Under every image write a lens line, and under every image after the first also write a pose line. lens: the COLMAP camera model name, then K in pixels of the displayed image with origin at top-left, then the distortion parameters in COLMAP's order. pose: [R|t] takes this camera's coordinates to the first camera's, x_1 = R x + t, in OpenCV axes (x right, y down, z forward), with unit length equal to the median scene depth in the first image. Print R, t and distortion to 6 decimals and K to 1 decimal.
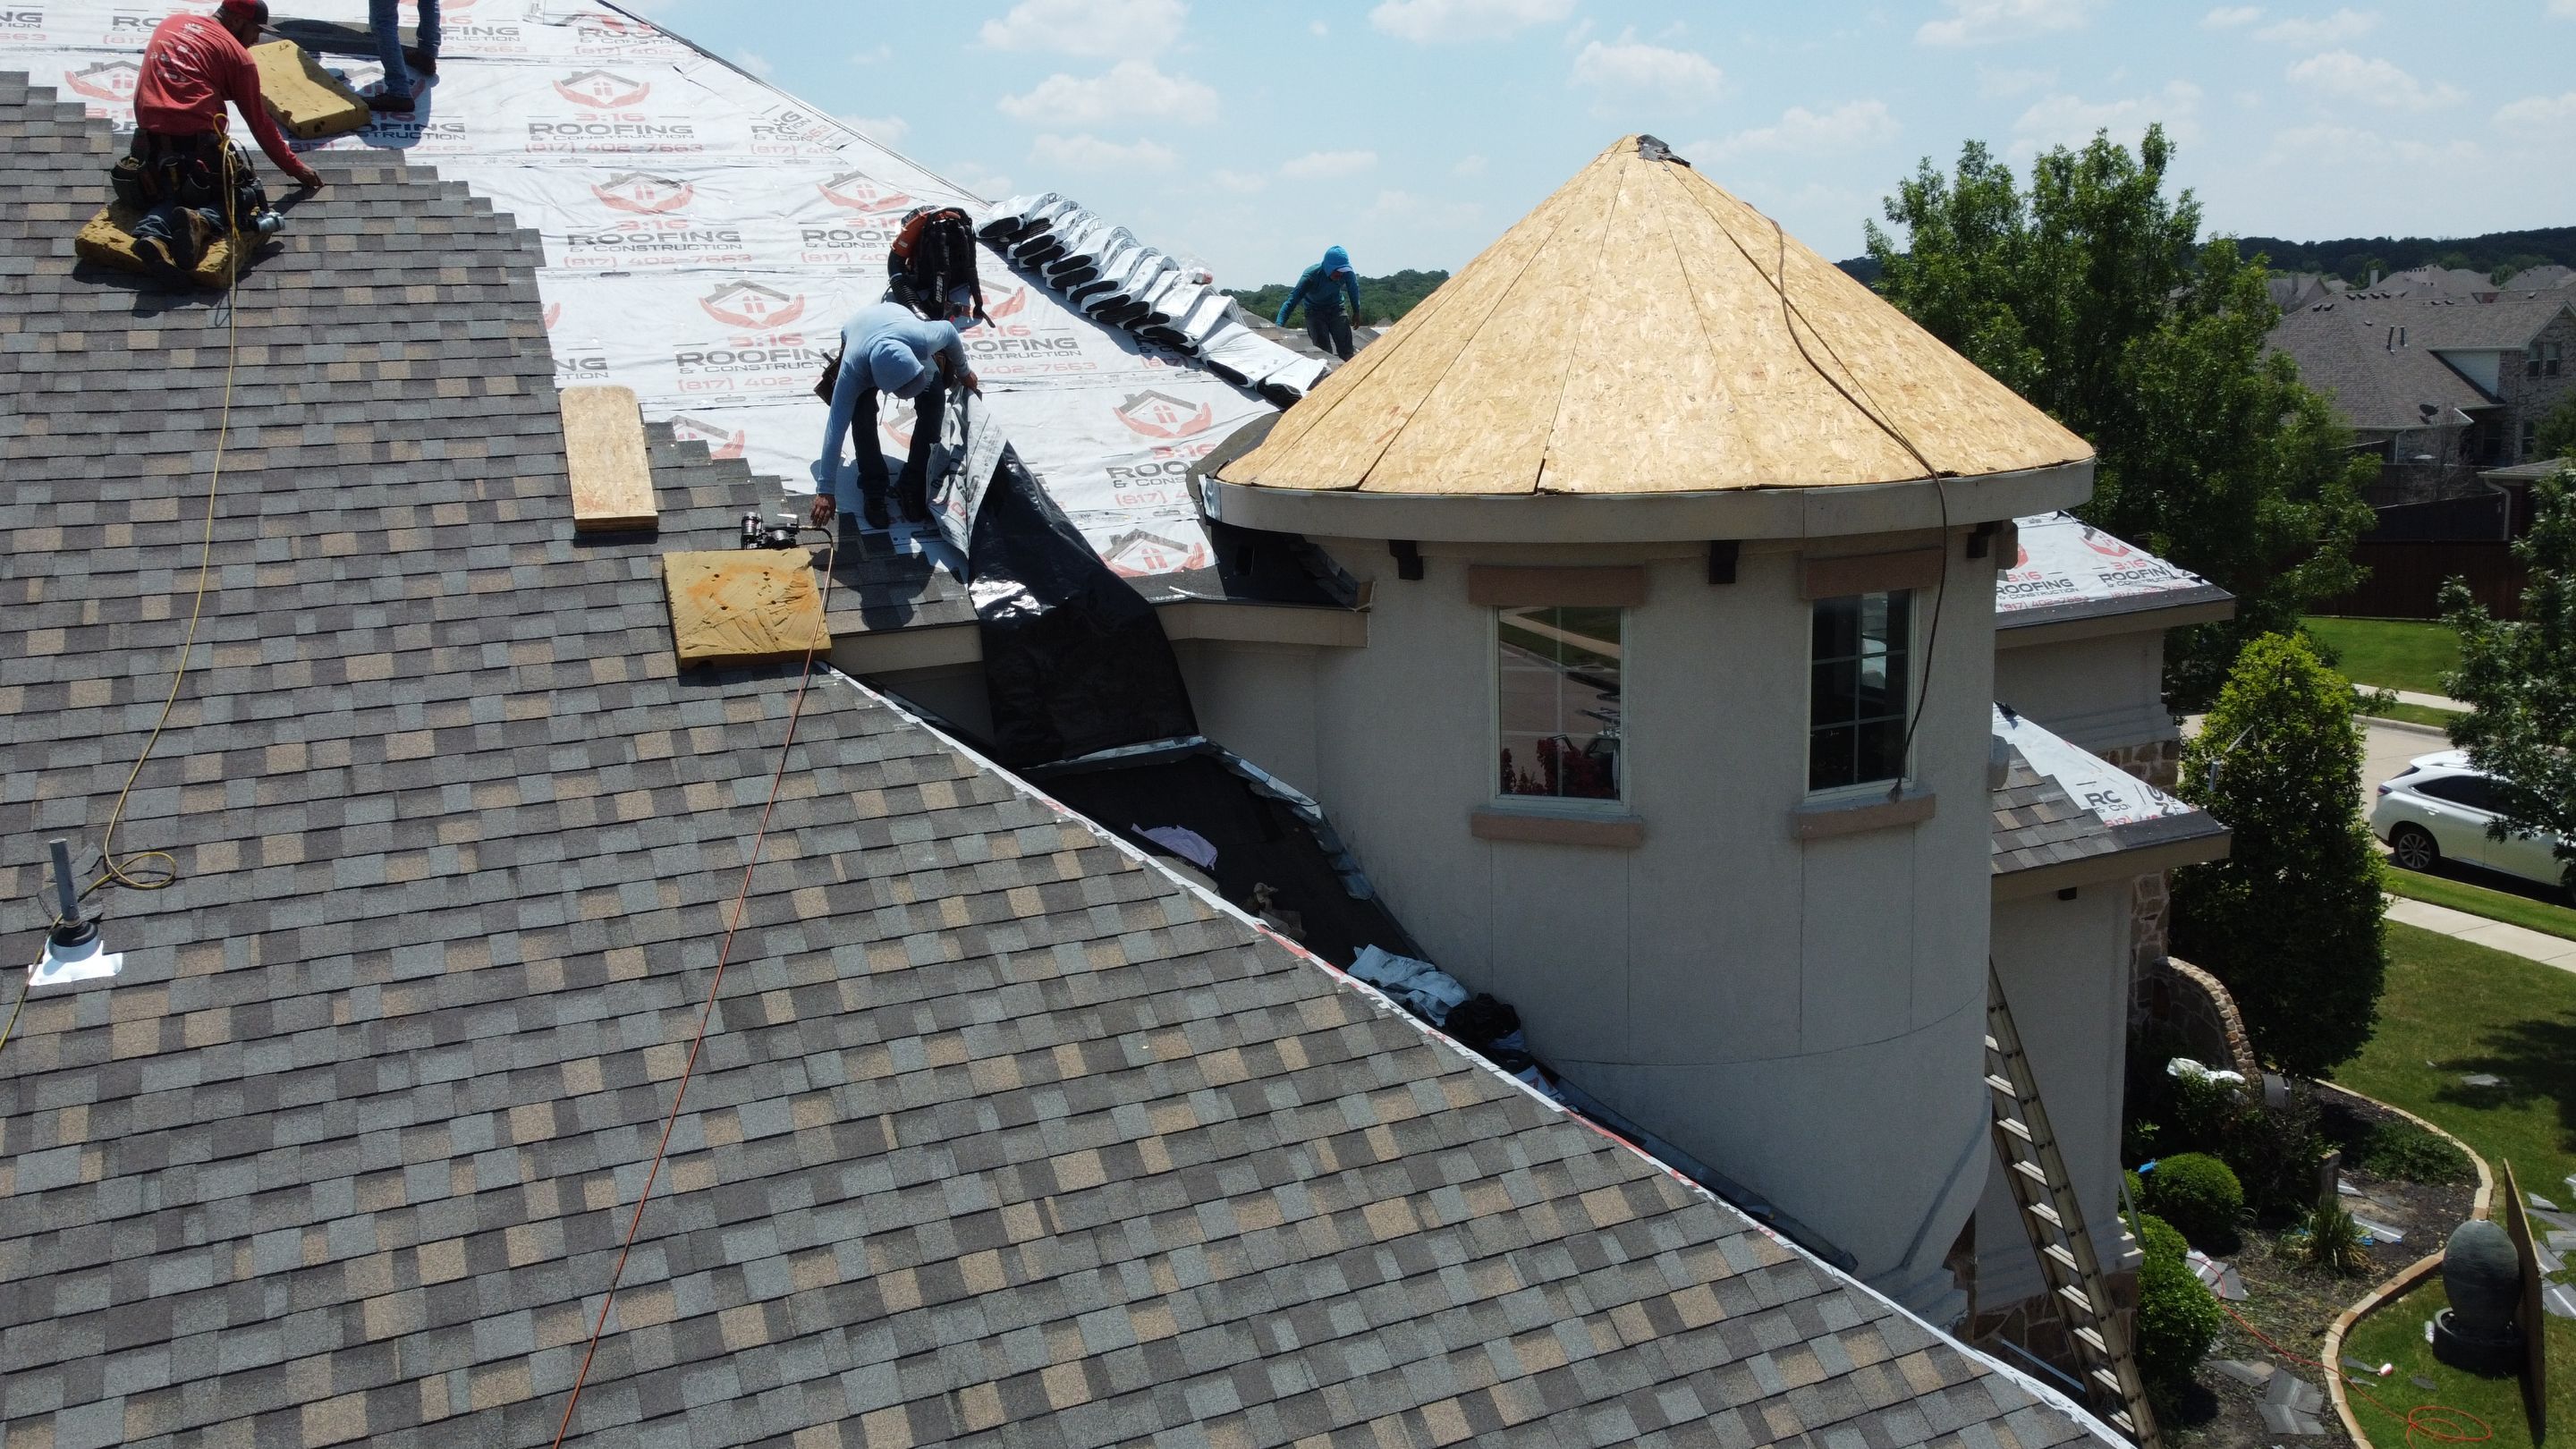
lens RADIAL K [[1956.8, 0, 1286.0], [0, 1956.8, 718.1], [0, 0, 1]] dist [0.002760, -0.010103]
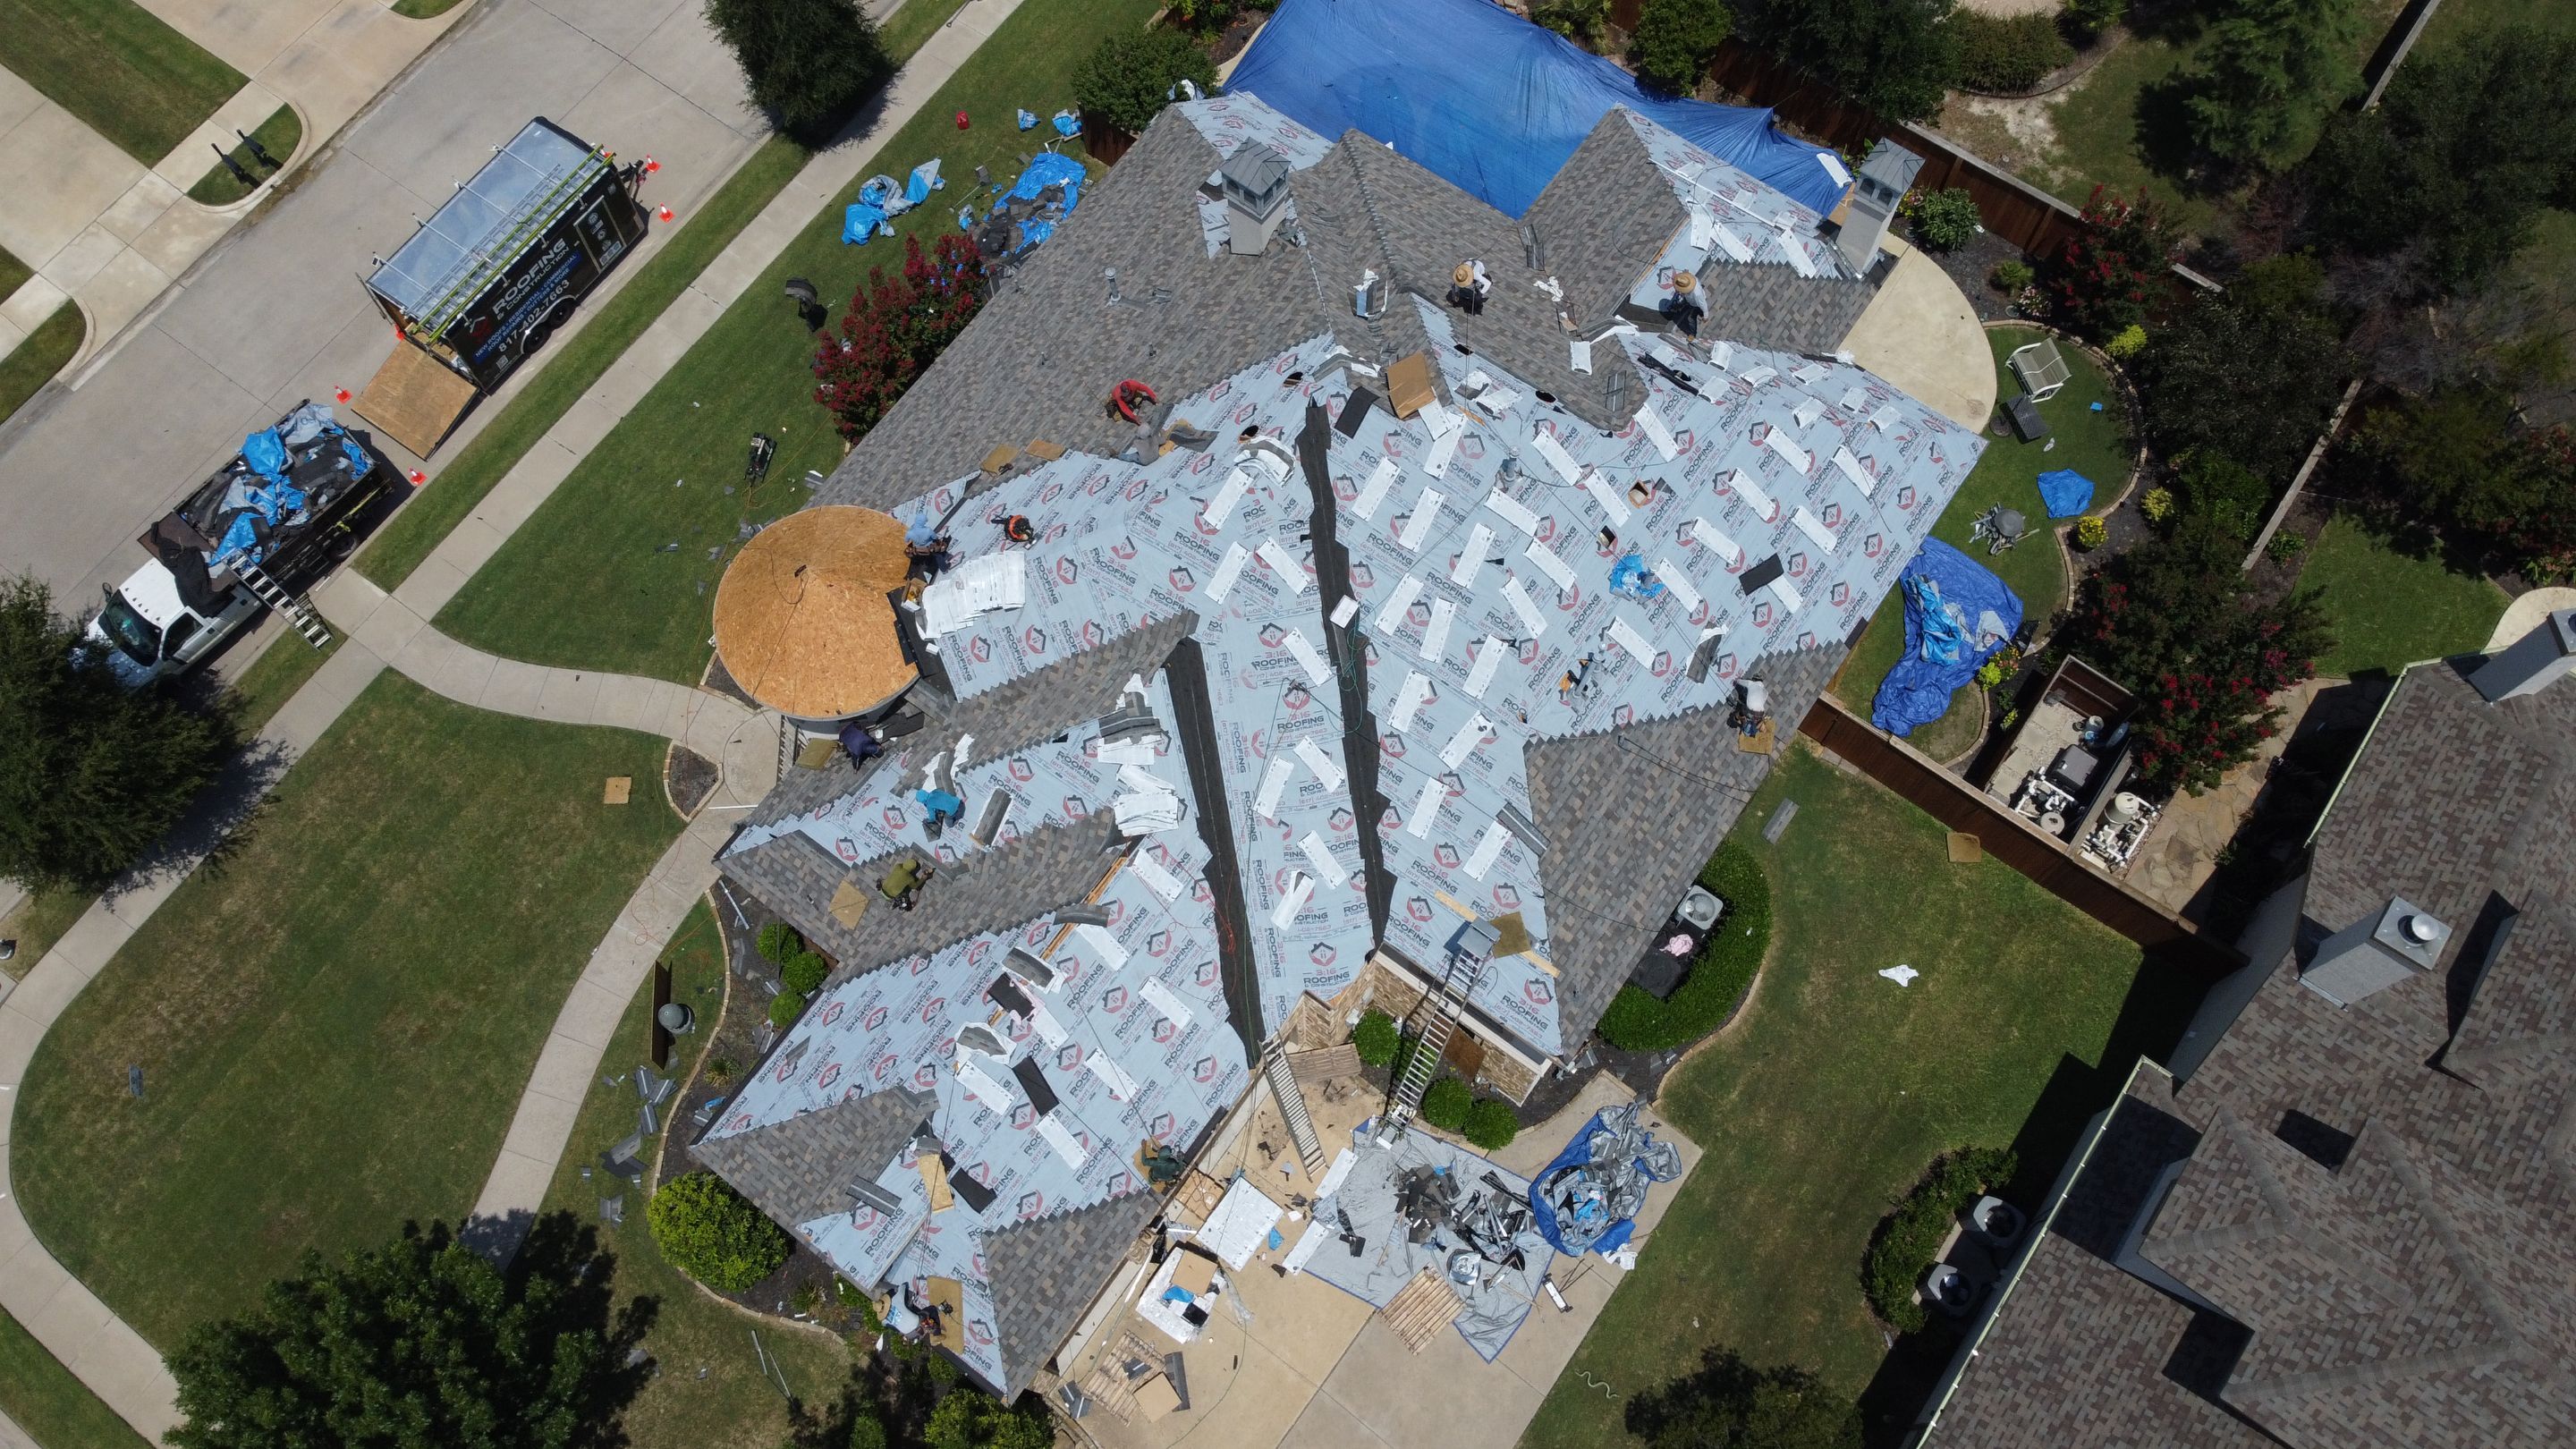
lens RADIAL K [[1956.8, 0, 1284.3], [0, 1956.8, 713.0], [0, 0, 1]] dist [0.002760, -0.010103]
pose [[-0.866148, 0.481863, -0.132651, 0.031150], [-0.041181, 0.195703, 0.979798, -4.974861], [0.498088, 0.854113, -0.149664, 2.870642]]
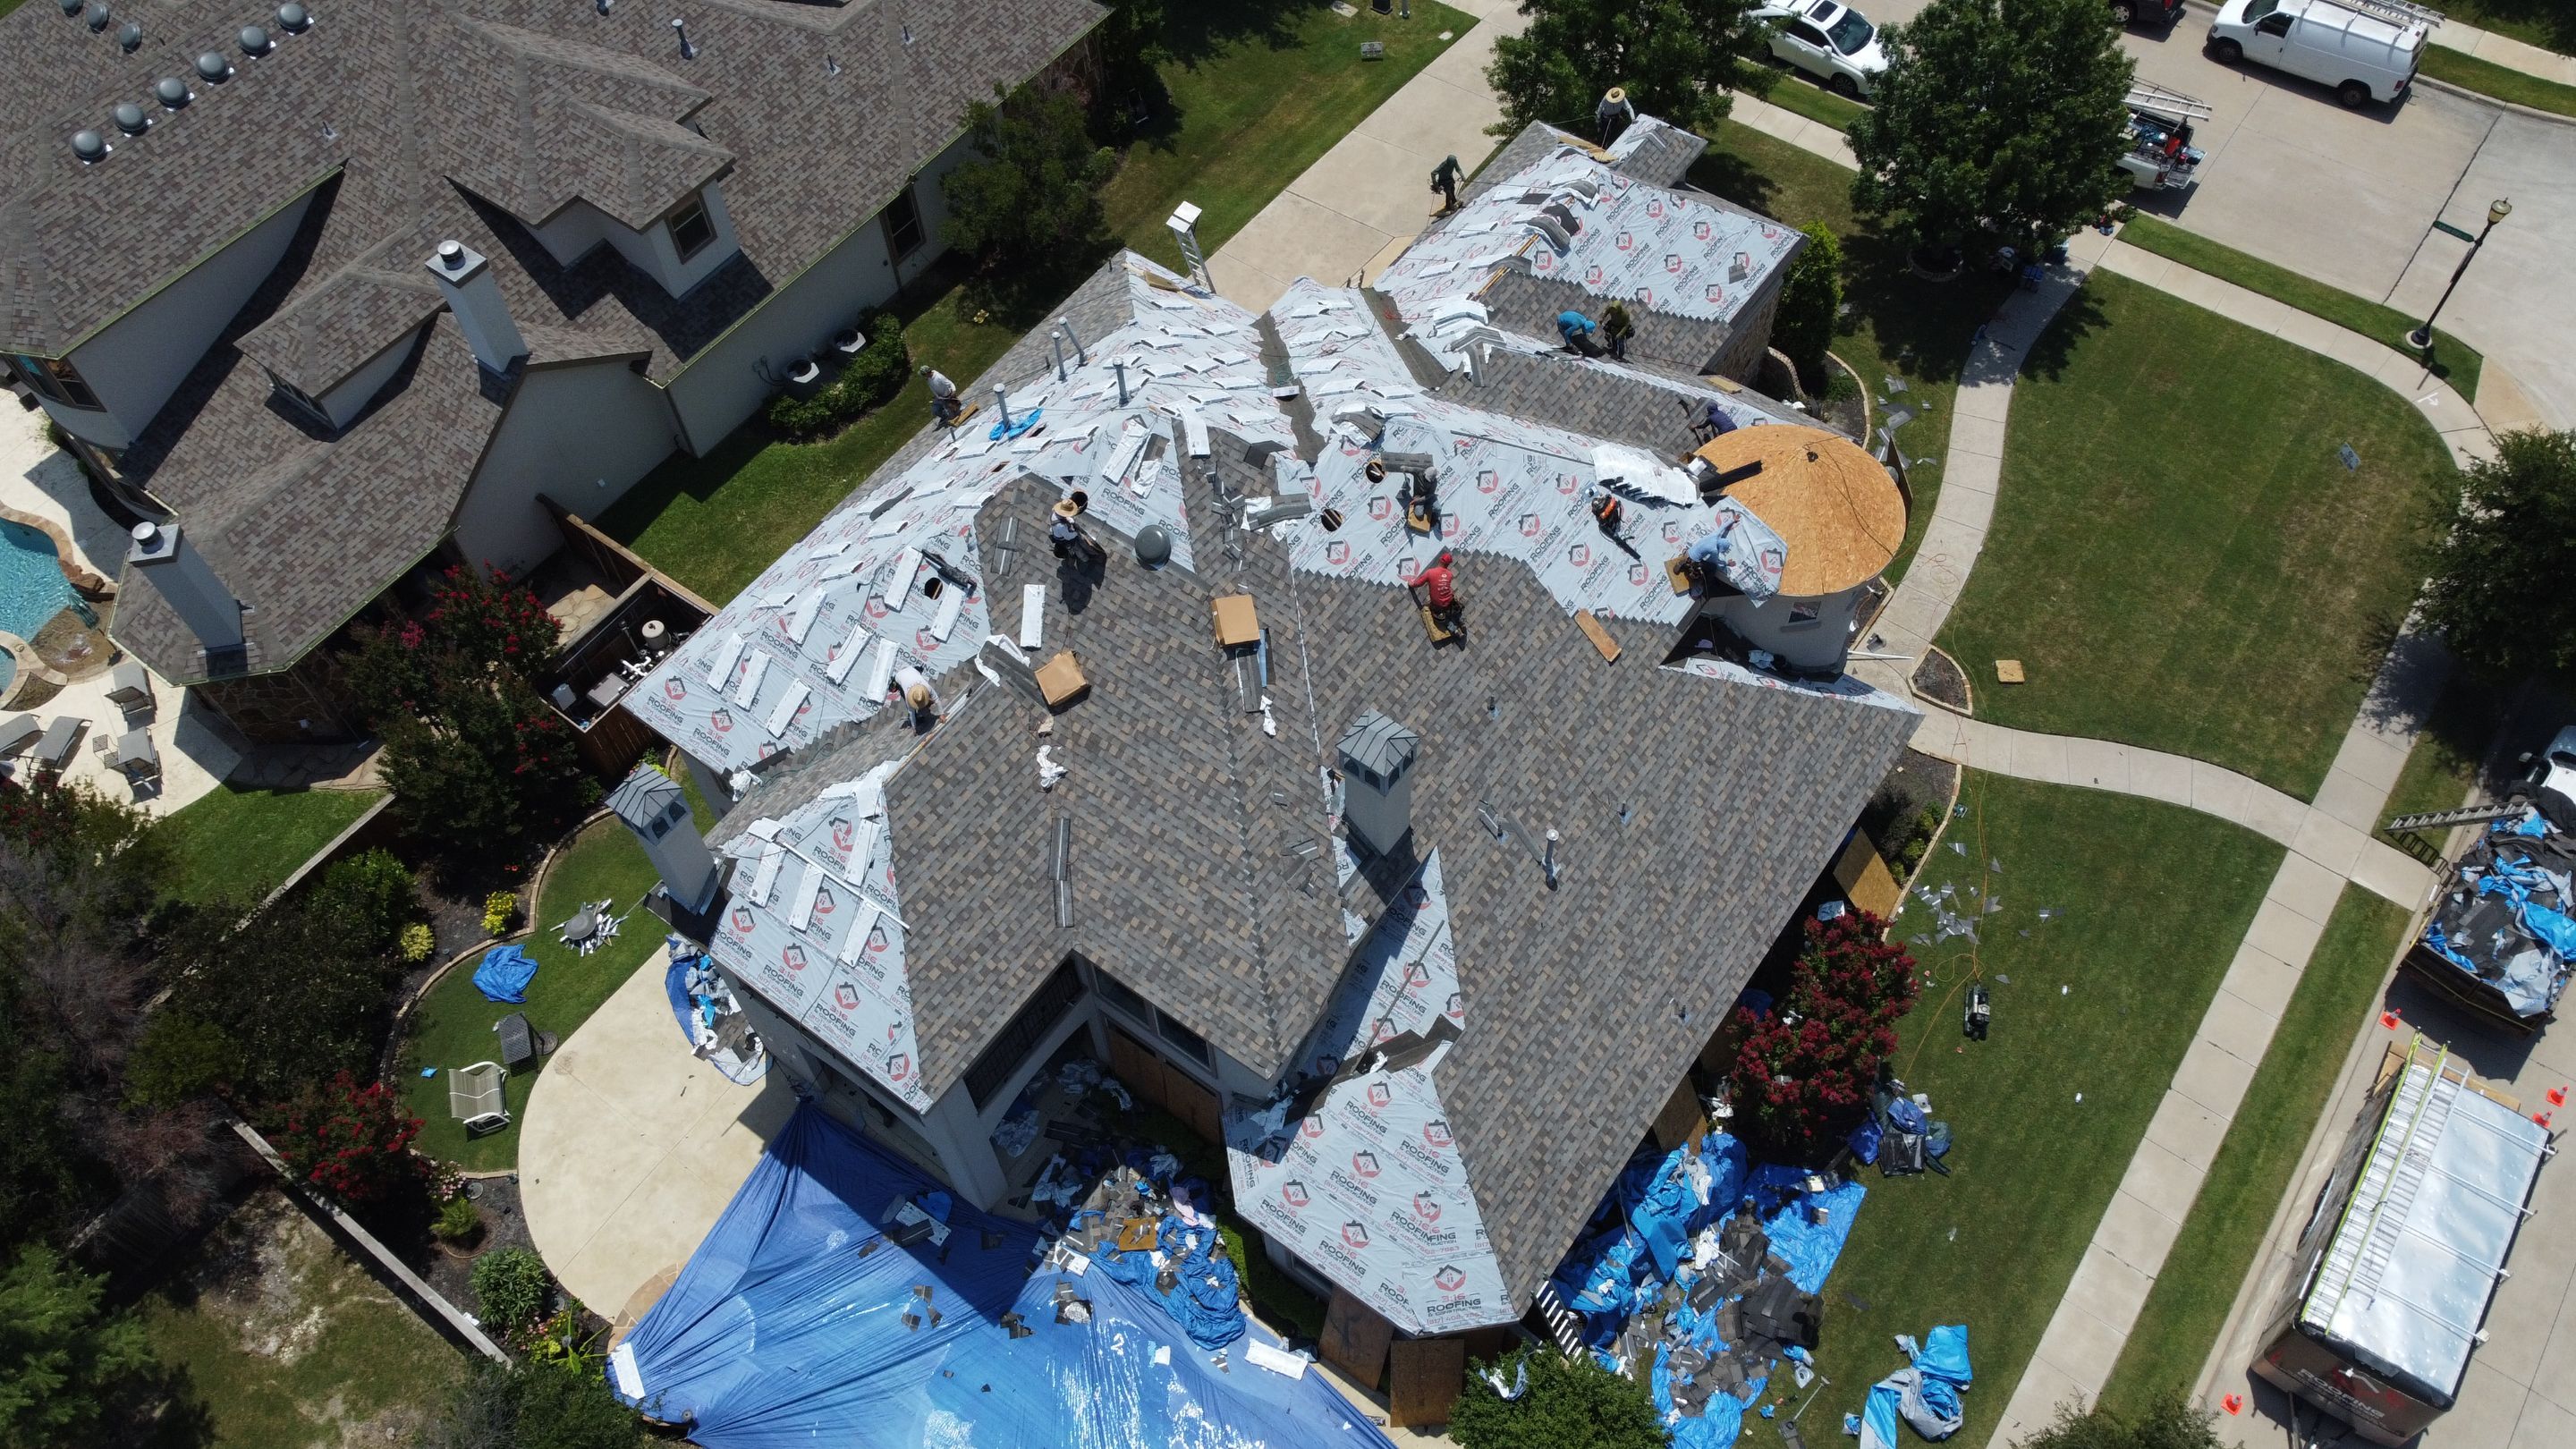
lens RADIAL K [[1956.8, 0, 1279.7], [0, 1956.8, 712.5], [0, 0, 1]] dist [0.002760, -0.010103]
pose [[0.872414, -0.400284, 0.280474, -2.524486], [0.100108, 0.708012, 0.699069, -3.454304], [-0.478405, -0.581800, 0.657752, -1.646576]]
